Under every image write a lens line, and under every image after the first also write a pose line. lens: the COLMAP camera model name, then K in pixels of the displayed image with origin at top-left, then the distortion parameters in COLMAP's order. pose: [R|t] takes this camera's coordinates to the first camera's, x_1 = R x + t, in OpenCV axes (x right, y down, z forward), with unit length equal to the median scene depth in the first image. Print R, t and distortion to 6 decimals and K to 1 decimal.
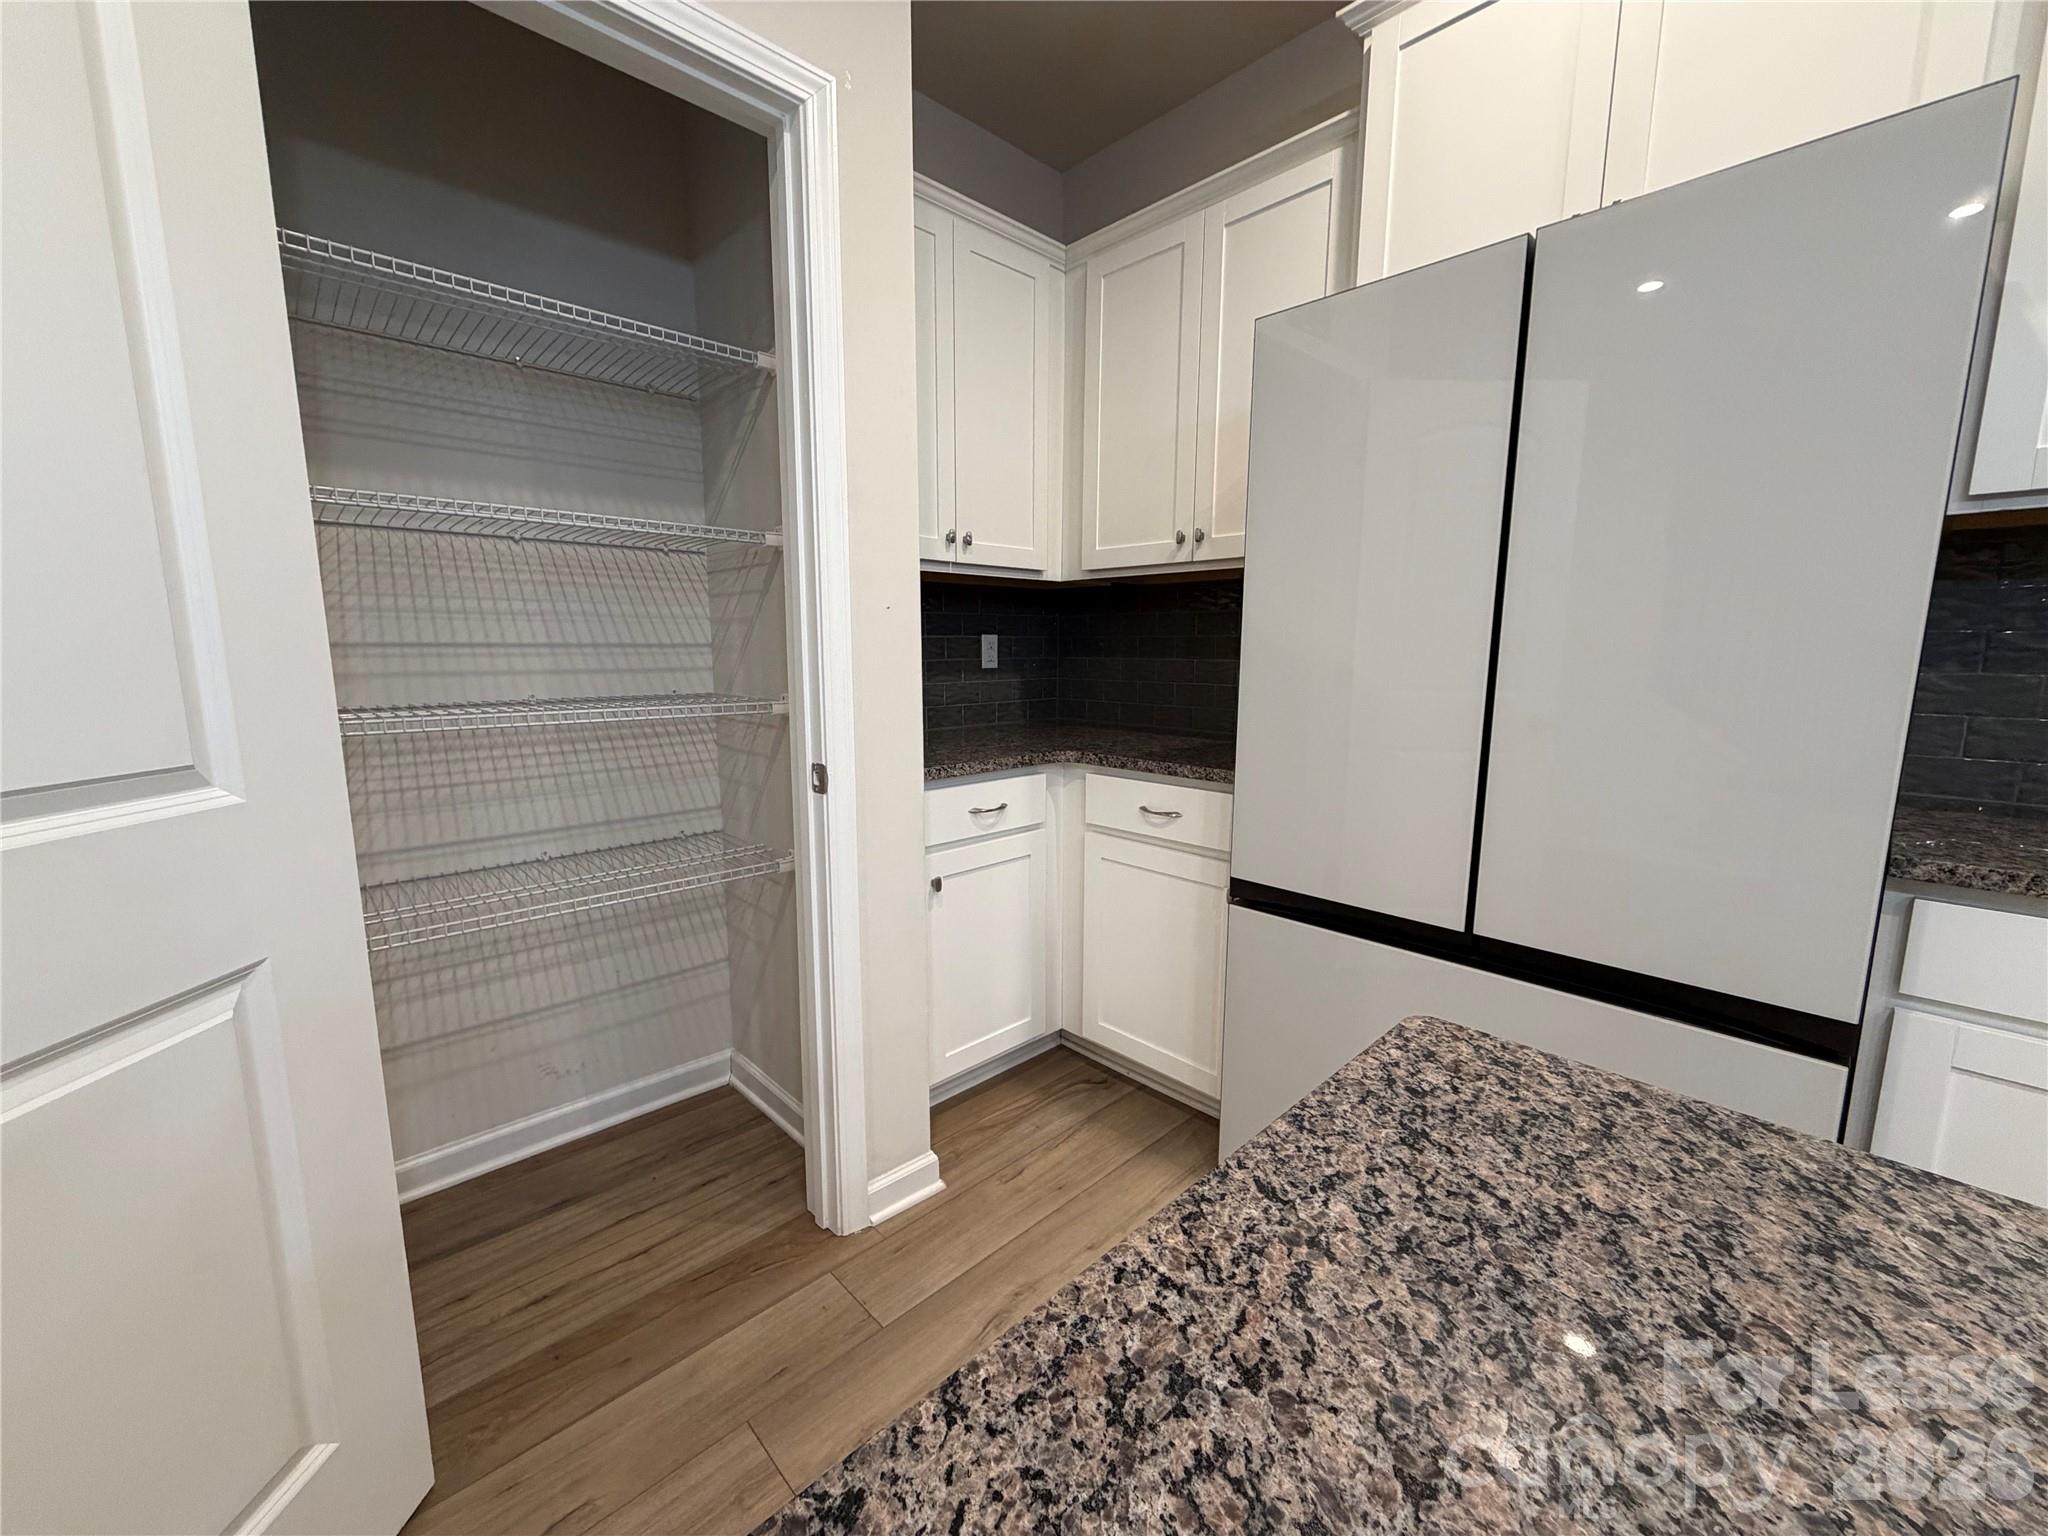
lens RADIAL K [[814.2, 0, 1007.0], [0, 814.2, 765.0], [0, 0, 1]] dist [0.002057, -0.000451]
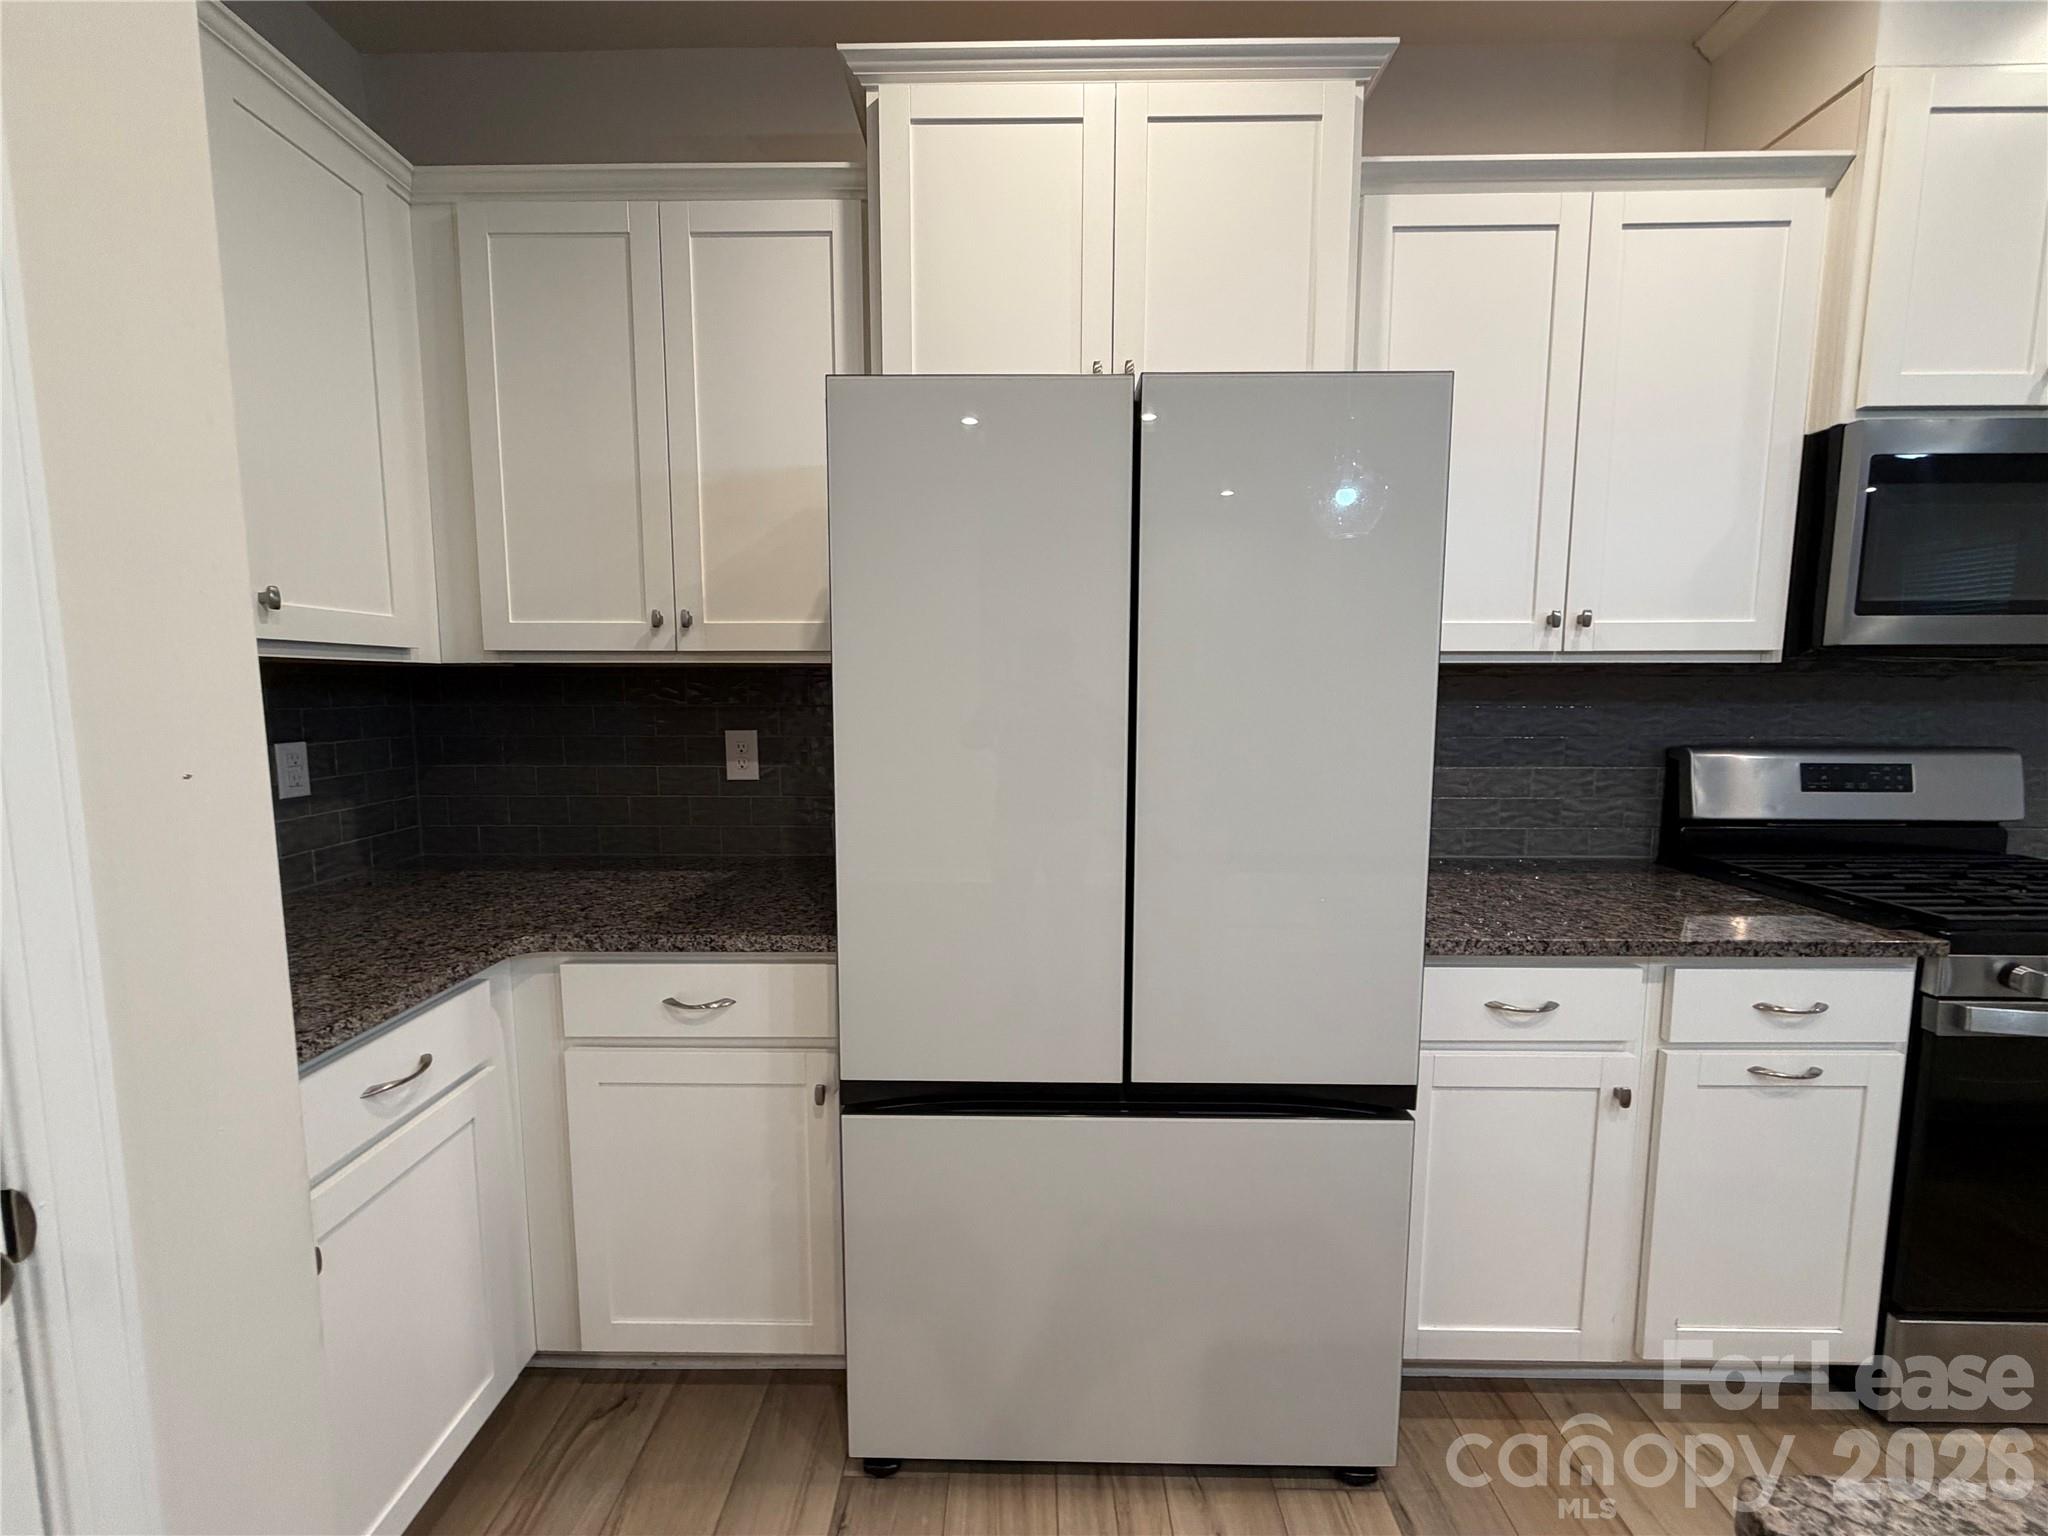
lens RADIAL K [[814.2, 0, 1014.5], [0, 814.2, 768.5], [0, 0, 1]] dist [0.002057, -0.000451]
pose [[0.690932, -0.072928, 0.719232, -0.114633], [0.107875, 0.994161, -0.002825, -0.107939], [-0.714826, 0.079539, 0.694764, 0.258679]]
